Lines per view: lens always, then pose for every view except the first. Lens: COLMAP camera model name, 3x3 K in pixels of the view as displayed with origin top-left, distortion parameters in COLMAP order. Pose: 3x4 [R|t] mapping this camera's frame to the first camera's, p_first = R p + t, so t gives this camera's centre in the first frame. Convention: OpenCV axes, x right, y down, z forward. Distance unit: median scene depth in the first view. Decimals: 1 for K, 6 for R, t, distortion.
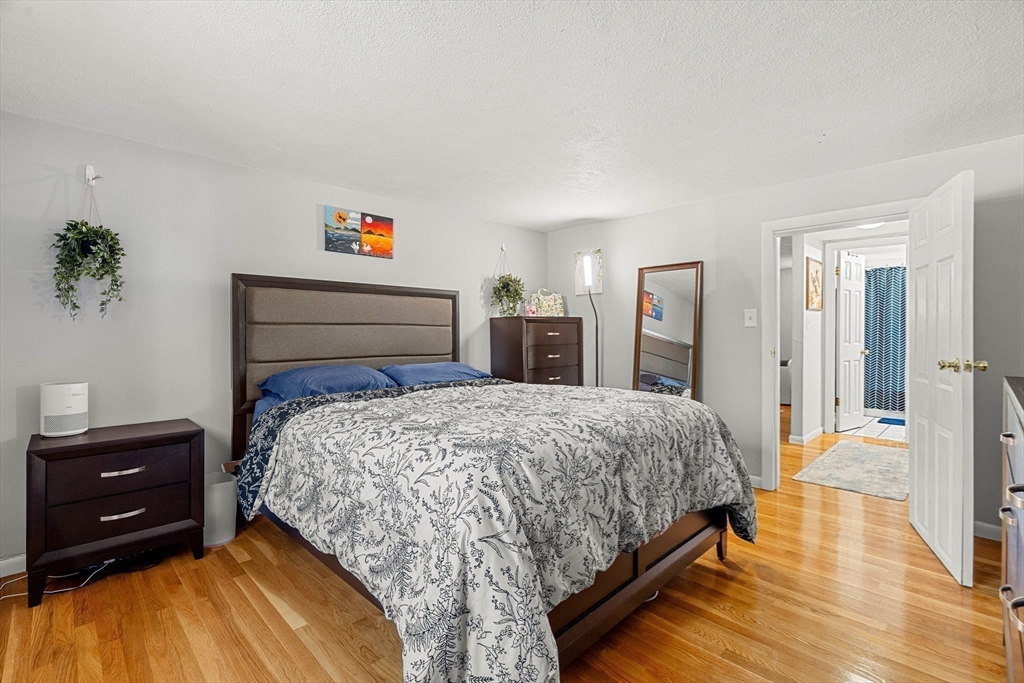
lens RADIAL K [[471.8, 0, 513.3], [0, 471.8, 336.3], [0, 0, 1]] dist [-0.008264, 0.003689]
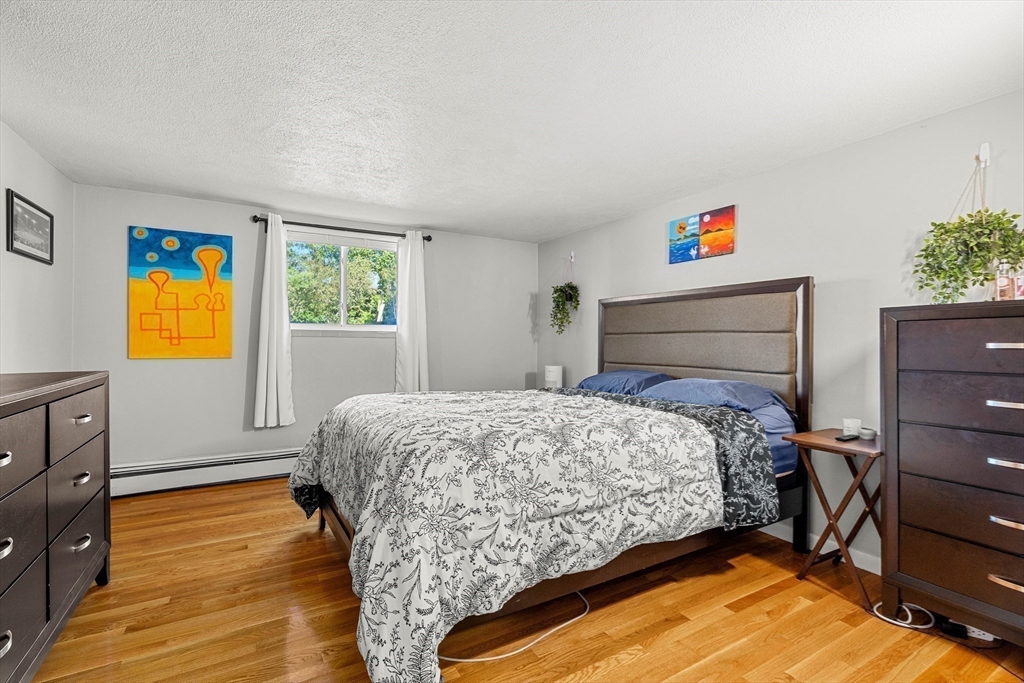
lens RADIAL K [[471.8, 0, 513.8], [0, 471.8, 339.7], [0, 0, 1]] dist [-0.008264, 0.003689]
pose [[-0.246442, 0.001738, -0.969156, 0.693090], [-0.008759, 0.999954, 0.004020, -0.011202], [0.969118, 0.009479, -0.246415, 0.882596]]
